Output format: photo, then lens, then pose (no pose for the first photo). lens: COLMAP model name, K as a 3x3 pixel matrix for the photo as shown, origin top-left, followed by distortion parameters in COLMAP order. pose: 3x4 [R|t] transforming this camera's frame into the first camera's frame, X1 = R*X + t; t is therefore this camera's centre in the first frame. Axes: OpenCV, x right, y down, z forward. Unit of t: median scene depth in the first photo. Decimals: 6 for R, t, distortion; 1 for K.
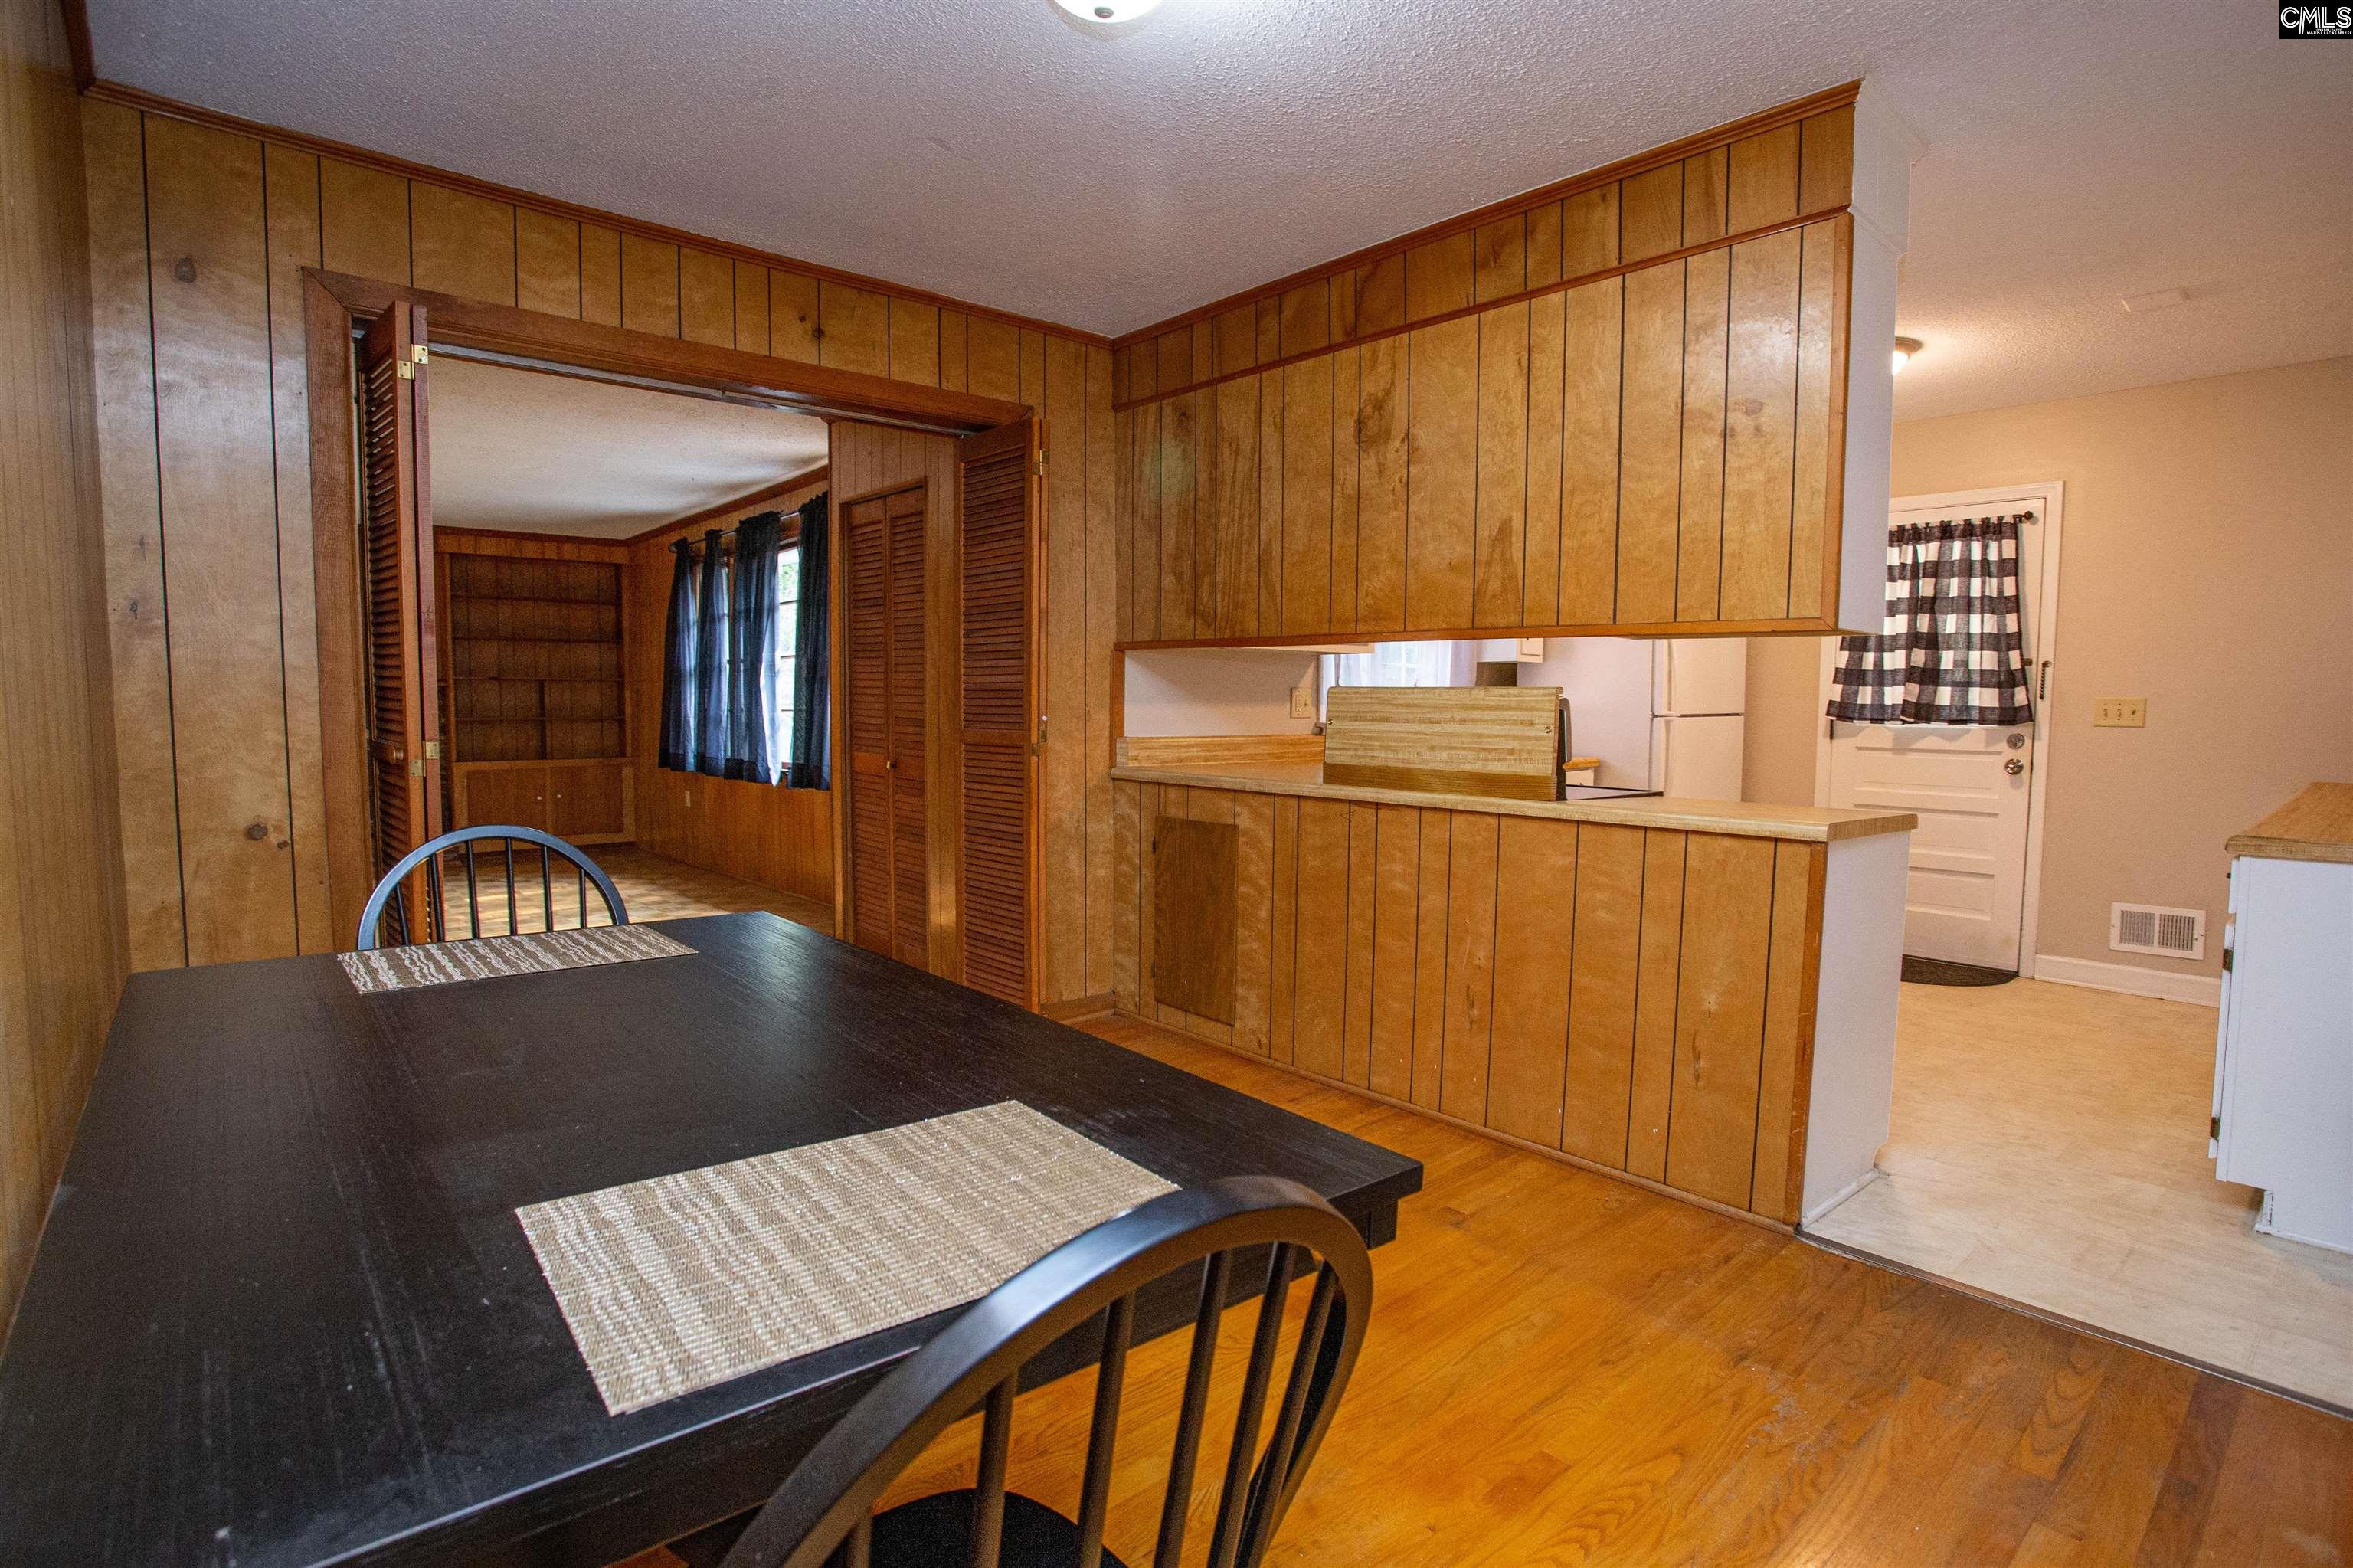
lens RADIAL K [[1157.2, 0, 1183.6], [0, 1157.2, 785.4], [0, 0, 1]] dist [-0.070102, 0.032830]
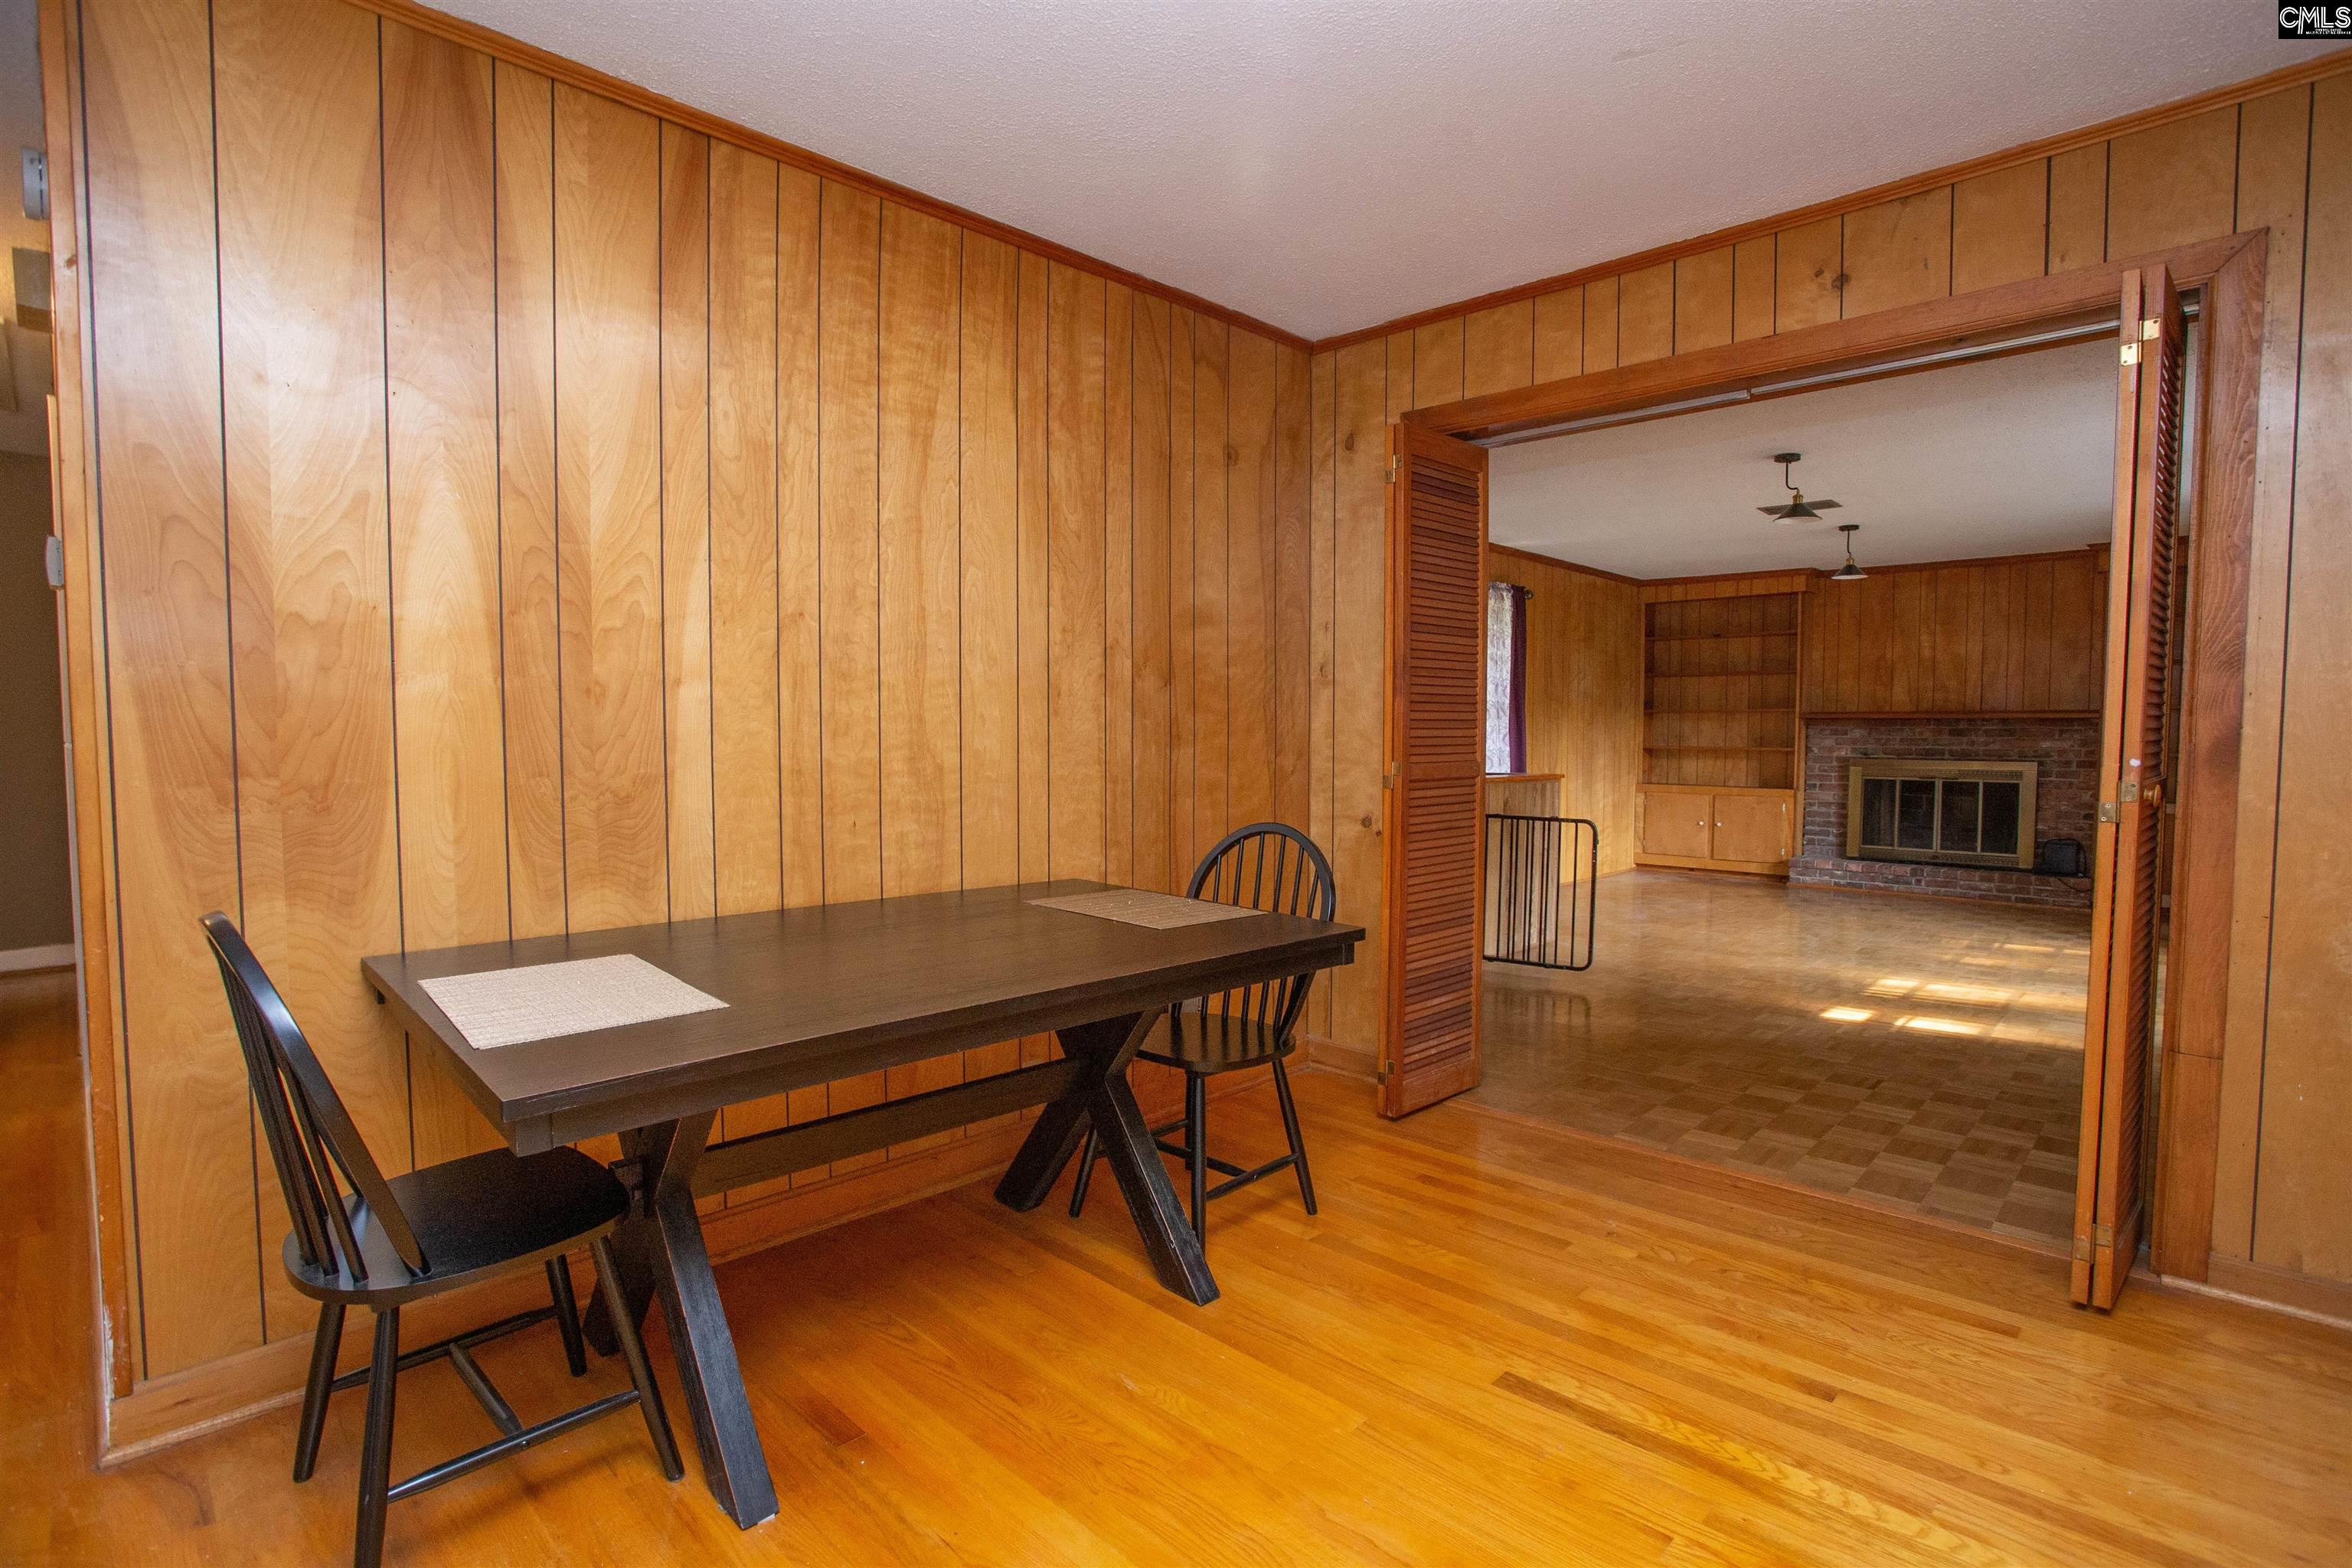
lens RADIAL K [[1145.7, 0, 1181.2], [0, 1145.7, 787.2], [0, 0, 1]] dist [-0.063758, 0.025889]
pose [[0.081855, 0.047261, -0.995523, 0.360919], [-0.075913, 0.996269, 0.041055, -0.026466], [0.993749, 0.072212, 0.085137, 0.390567]]
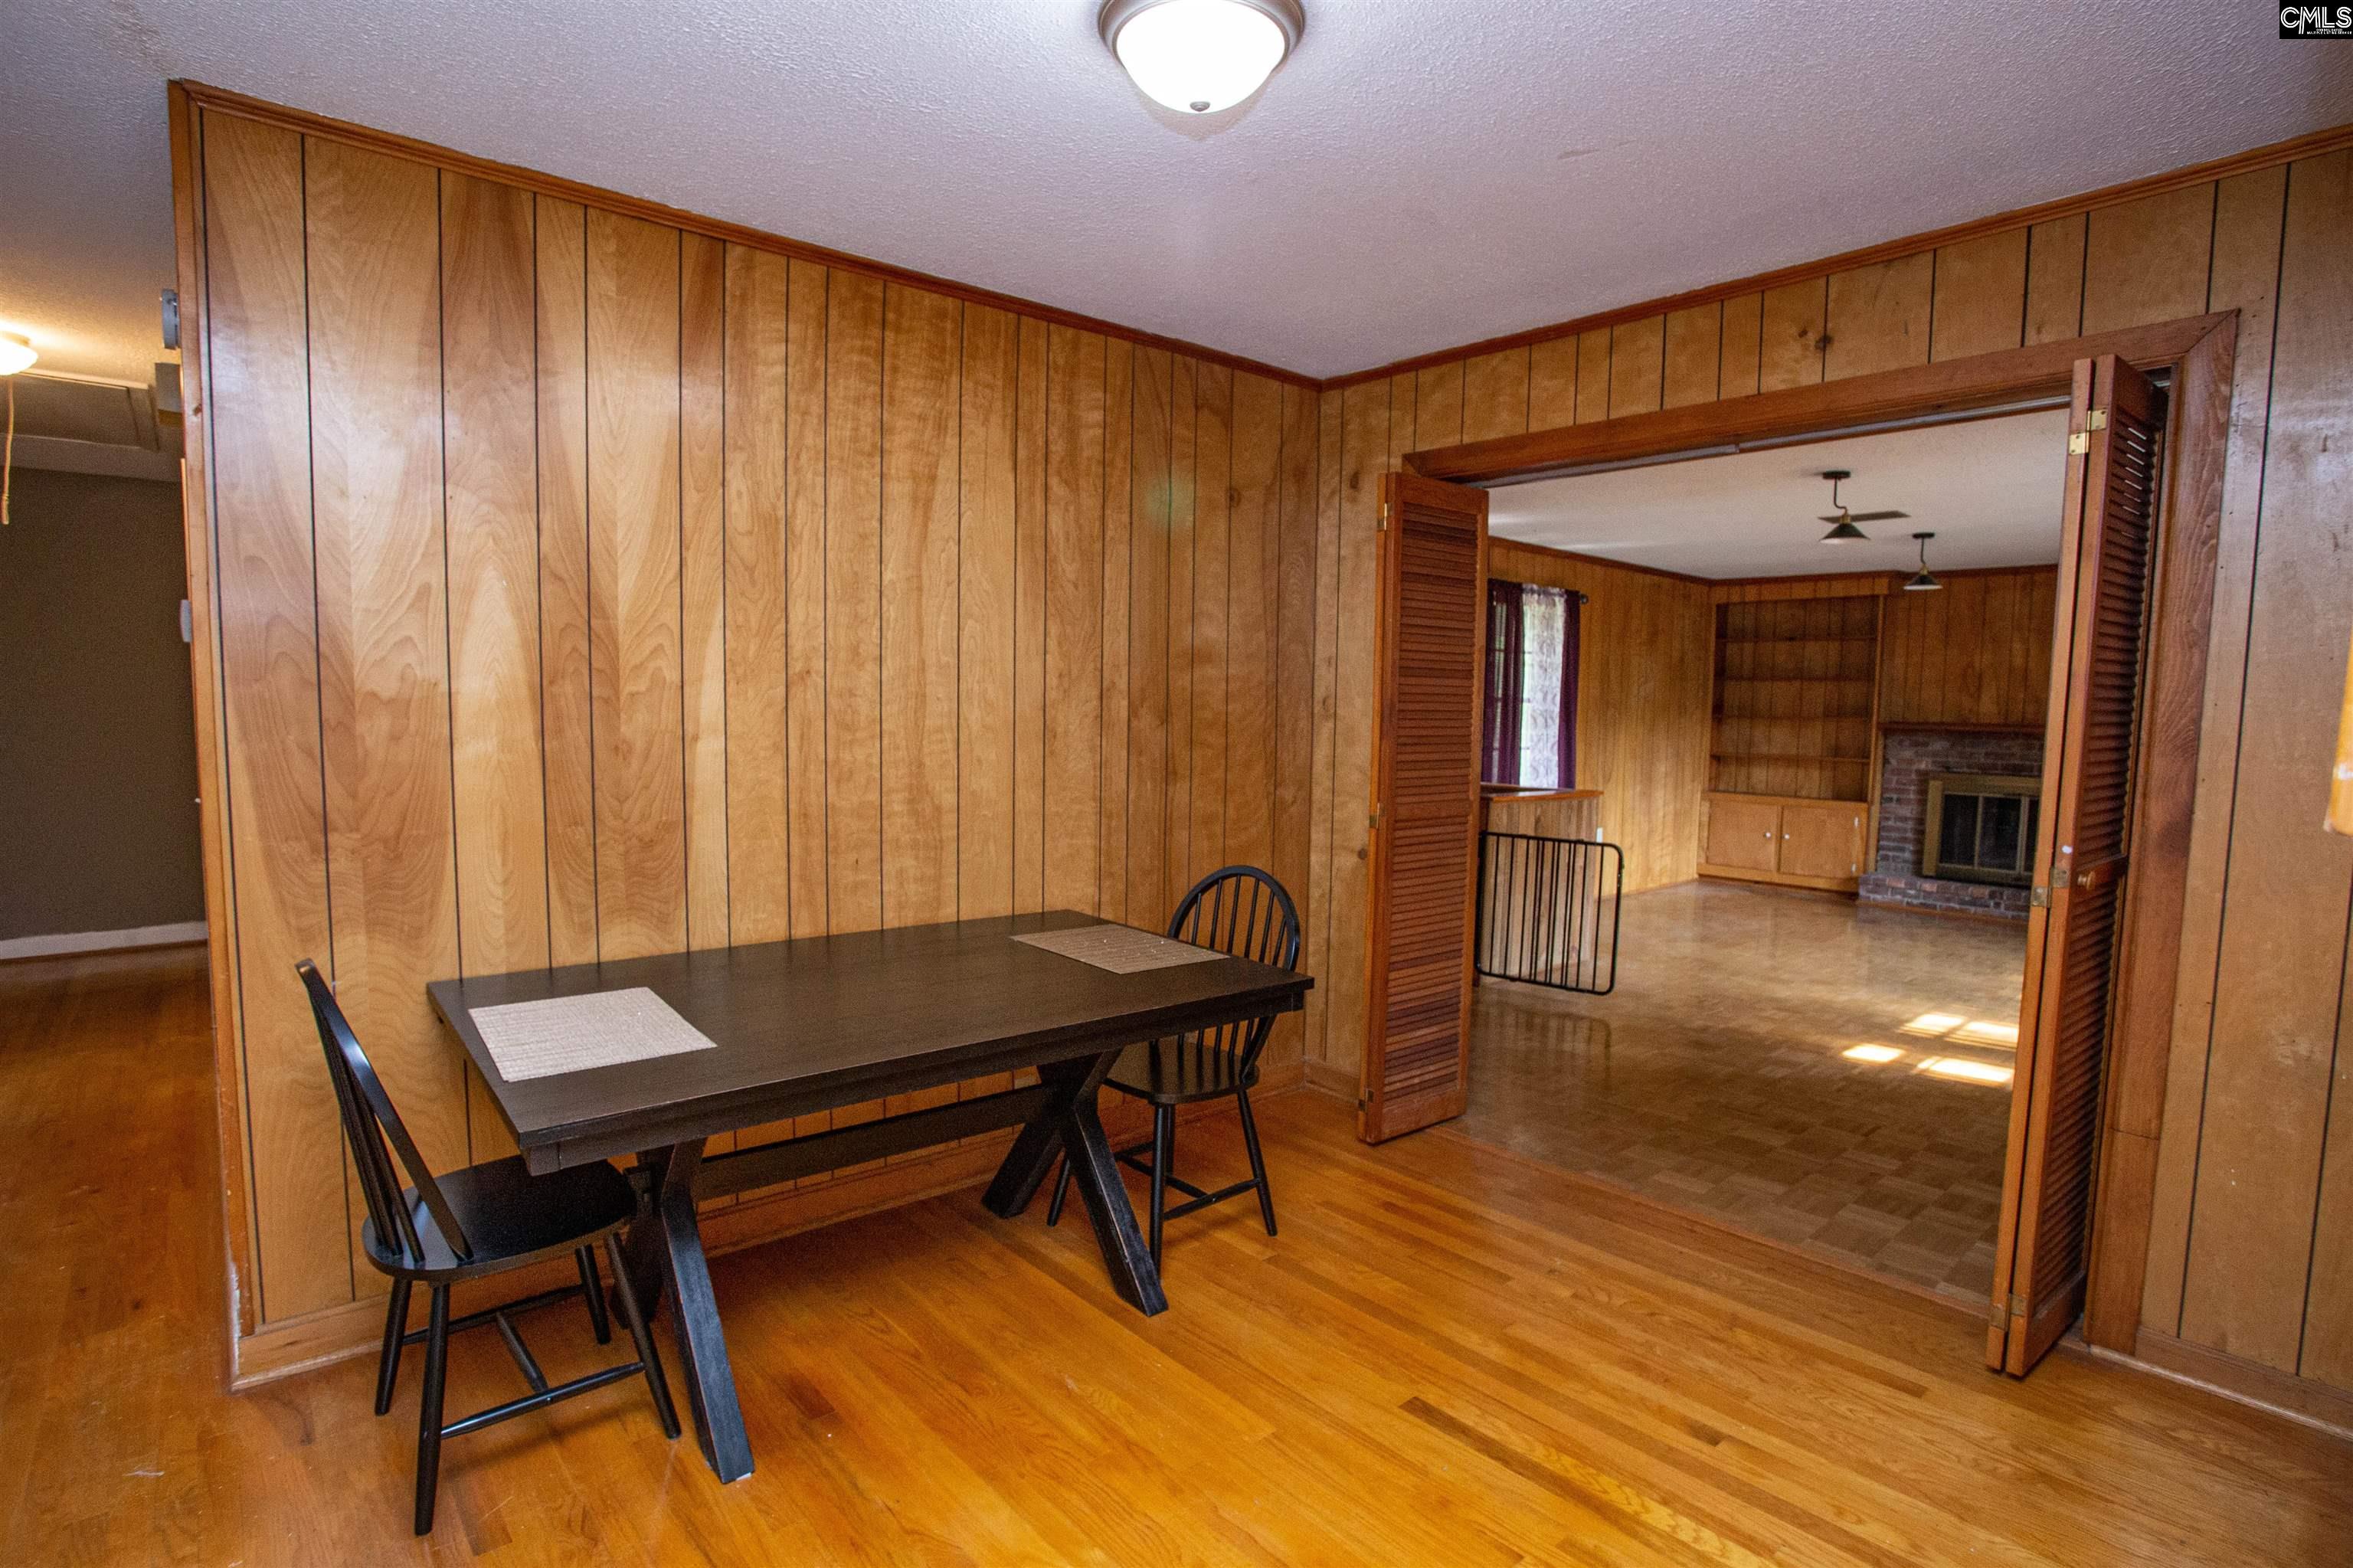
lens RADIAL K [[1178.1, 0, 1142.8], [0, 1178.1, 803.7], [0, 0, 1]] dist [-0.073489, 0.029845]
pose [[-0.017590, 0.081855, -0.996489, 0.421061], [-0.089320, 0.992530, 0.083106, -0.075808], [0.995848, 0.090469, -0.010148, 0.442621]]
